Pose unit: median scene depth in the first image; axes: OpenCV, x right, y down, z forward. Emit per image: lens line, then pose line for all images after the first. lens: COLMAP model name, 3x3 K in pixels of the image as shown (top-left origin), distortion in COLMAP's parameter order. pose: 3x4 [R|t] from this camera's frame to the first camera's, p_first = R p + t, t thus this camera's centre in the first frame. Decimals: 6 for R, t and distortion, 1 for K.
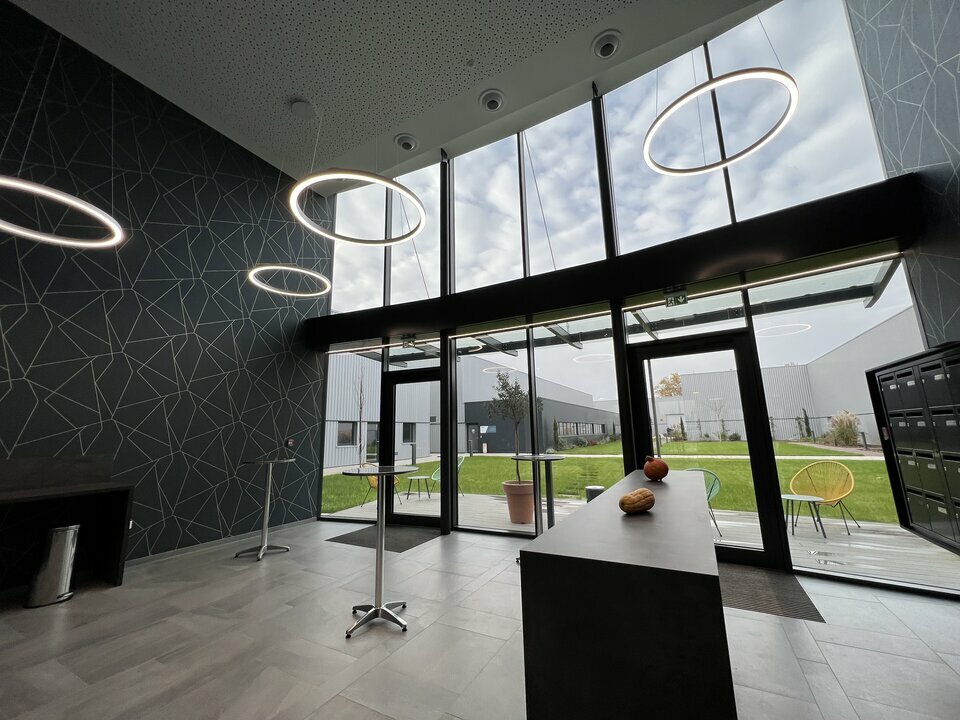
lens RADIAL K [[383.2, 0, 480.0], [0, 383.2, 360.0], [0, 0, 1]] dist [-0.001757, -0.000151]
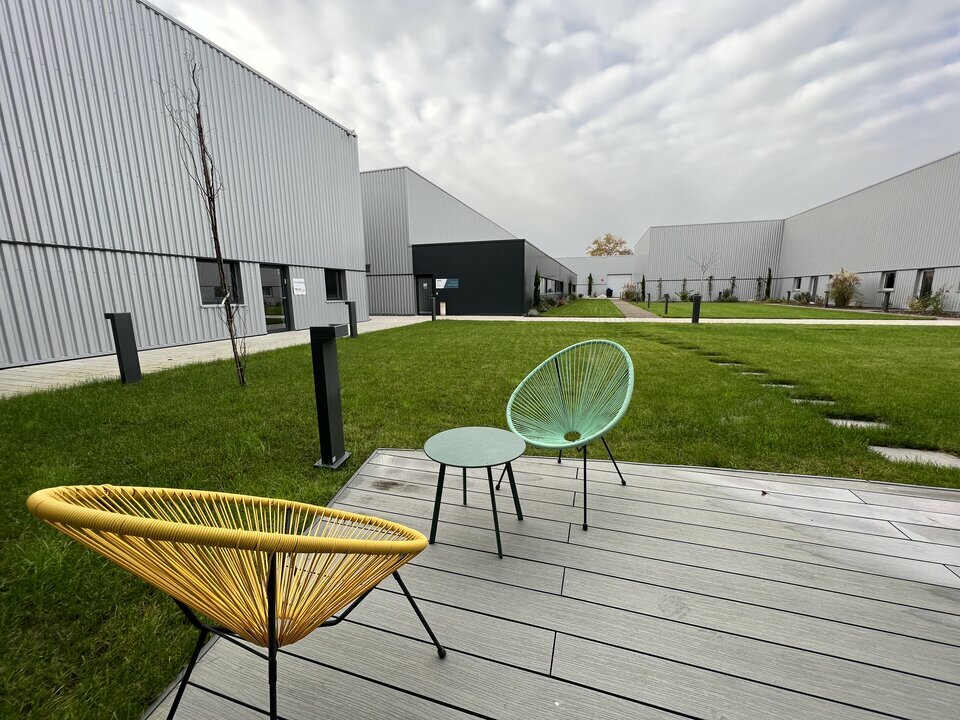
lens RADIAL K [[383.2, 0, 480.0], [0, 383.2, 360.0], [0, 0, 1]] dist [-0.001757, -0.000151]
pose [[0.980227, -0.024137, 0.196399, -0.065135], [-0.046779, 0.936133, 0.348522, 0.060729], [-0.192267, -0.350818, 0.916493, 0.270806]]
